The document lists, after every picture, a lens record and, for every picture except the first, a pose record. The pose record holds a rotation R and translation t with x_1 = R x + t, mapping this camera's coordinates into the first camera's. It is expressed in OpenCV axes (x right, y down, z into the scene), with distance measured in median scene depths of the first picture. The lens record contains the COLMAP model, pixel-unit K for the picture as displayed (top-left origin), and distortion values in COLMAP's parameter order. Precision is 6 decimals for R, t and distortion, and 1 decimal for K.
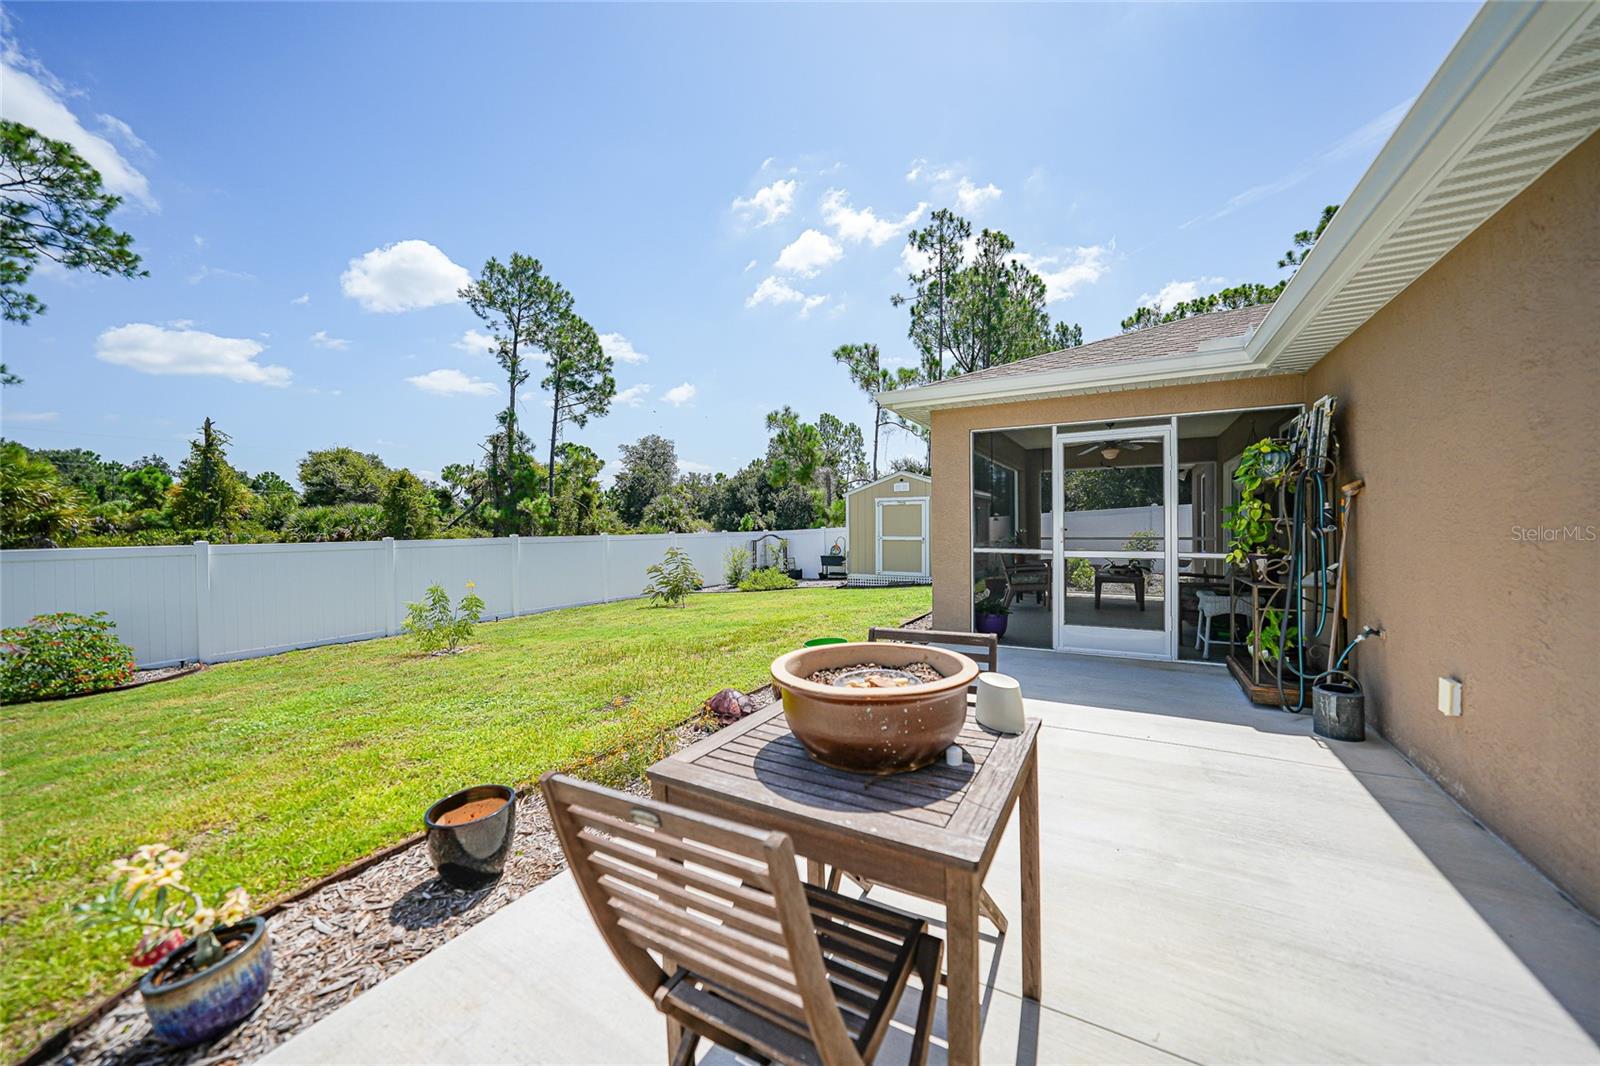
lens RADIAL K [[557.4, 0, 795.7], [0, 557.4, 539.0], [0, 0, 1]] dist [-0.019105, 0.004126]
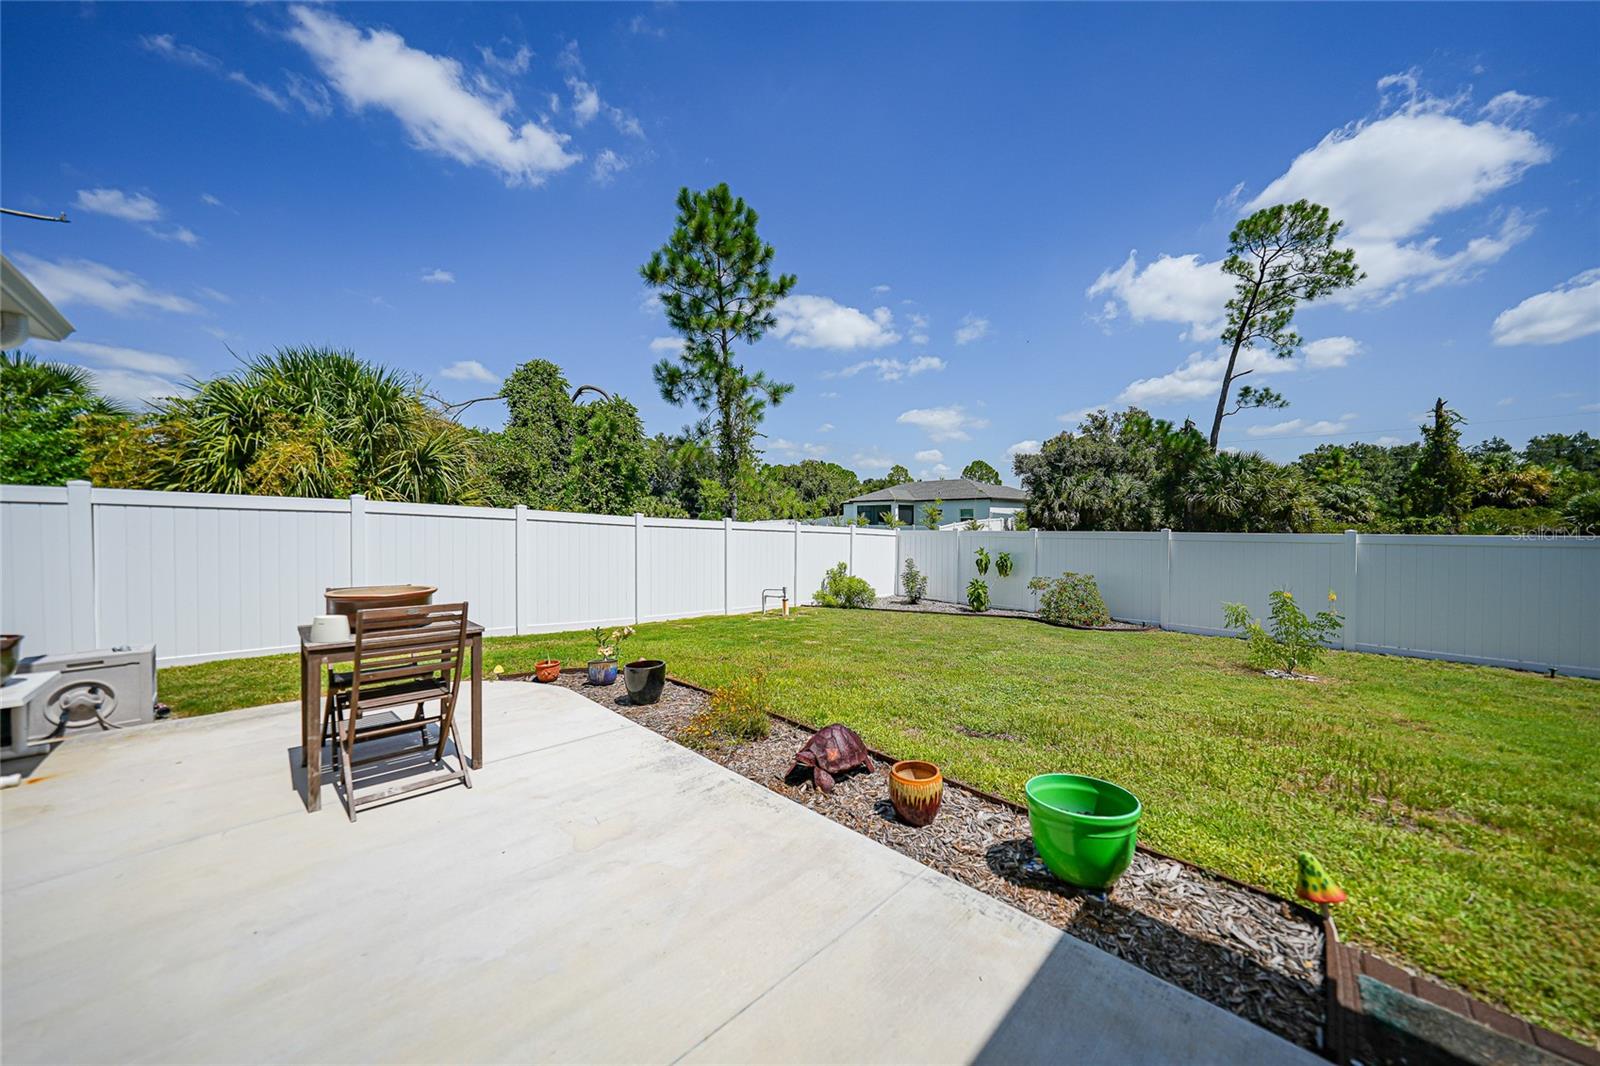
lens RADIAL K [[557.4, 0, 805.9], [0, 557.4, 530.9], [0, 0, 1]] dist [-0.019105, 0.004126]
pose [[-0.258999, 0.027370, -0.965490, 0.075361], [-0.017071, 0.999313, 0.032909, -0.004671], [0.965727, 0.025005, -0.258354, 0.132834]]
